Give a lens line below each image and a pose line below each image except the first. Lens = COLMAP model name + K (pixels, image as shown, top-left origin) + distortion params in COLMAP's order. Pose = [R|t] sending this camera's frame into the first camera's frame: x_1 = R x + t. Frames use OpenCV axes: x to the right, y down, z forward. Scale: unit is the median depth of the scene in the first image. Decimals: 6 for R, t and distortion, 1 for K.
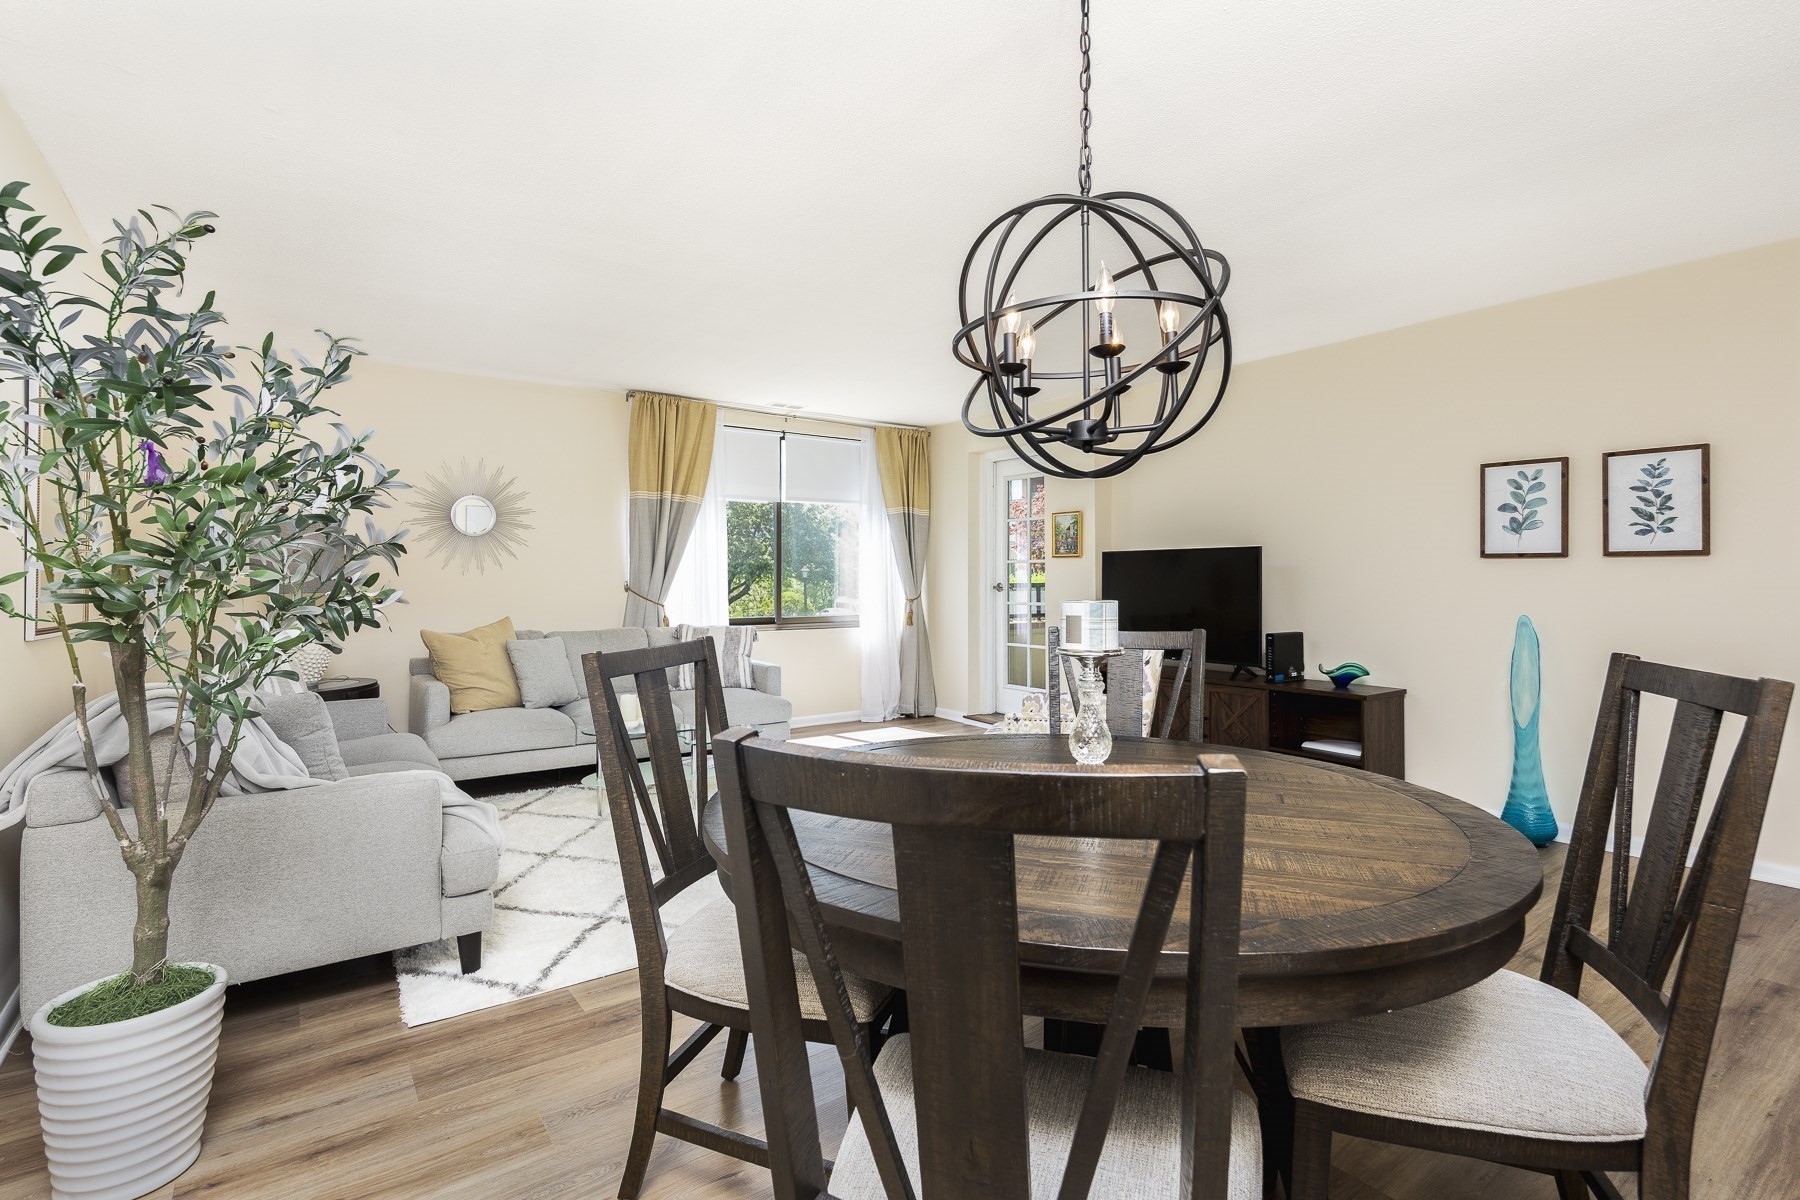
lens RADIAL K [[864.6, 0, 890.2], [0, 864.6, 584.8], [0, 0, 1]] dist [0.009167, -0.003775]
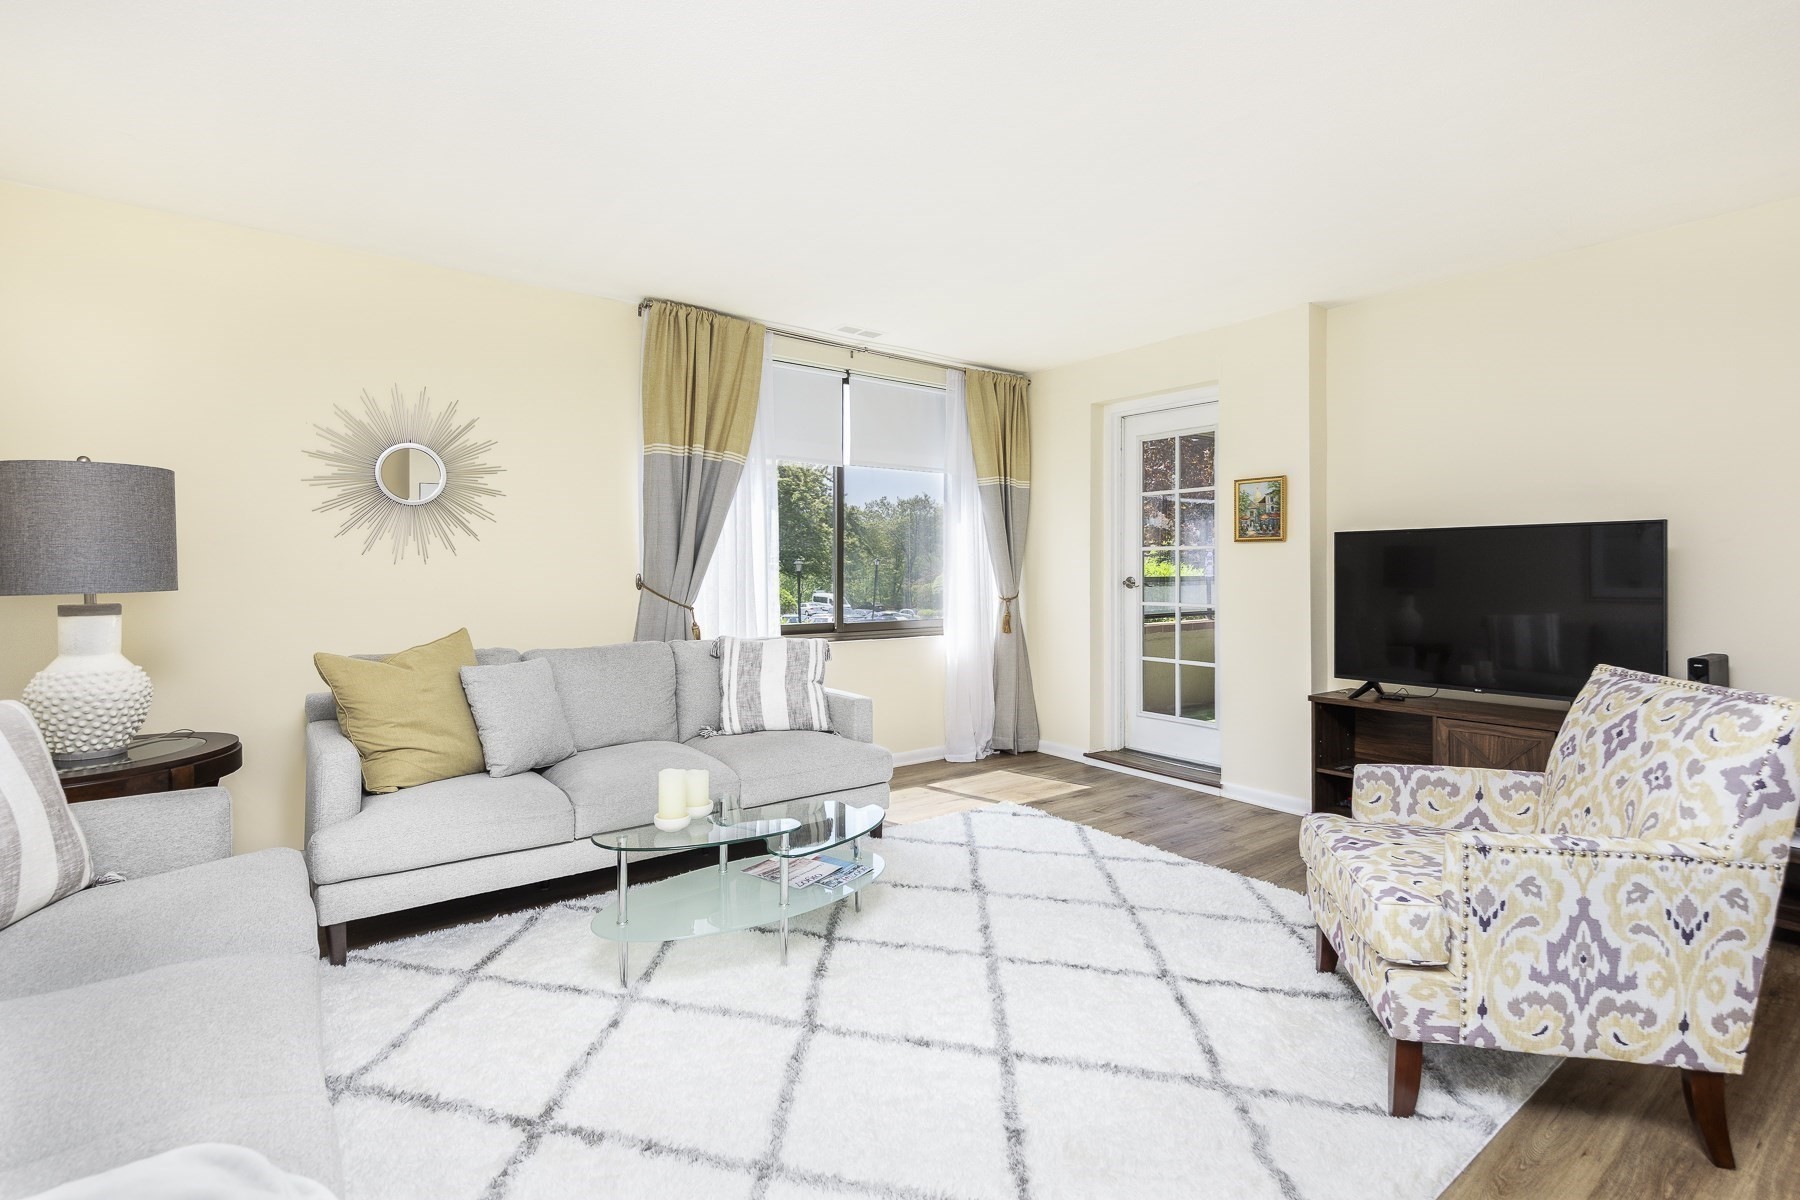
lens RADIAL K [[864.6, 0, 895.9], [0, 864.6, 576.4], [0, 0, 1]] dist [0.009167, -0.003775]
pose [[0.999285, 0.001489, 0.037767, -0.123408], [-0.001384, 0.999995, -0.002798, -0.000283], [-0.037771, 0.002744, 0.999283, 0.294084]]
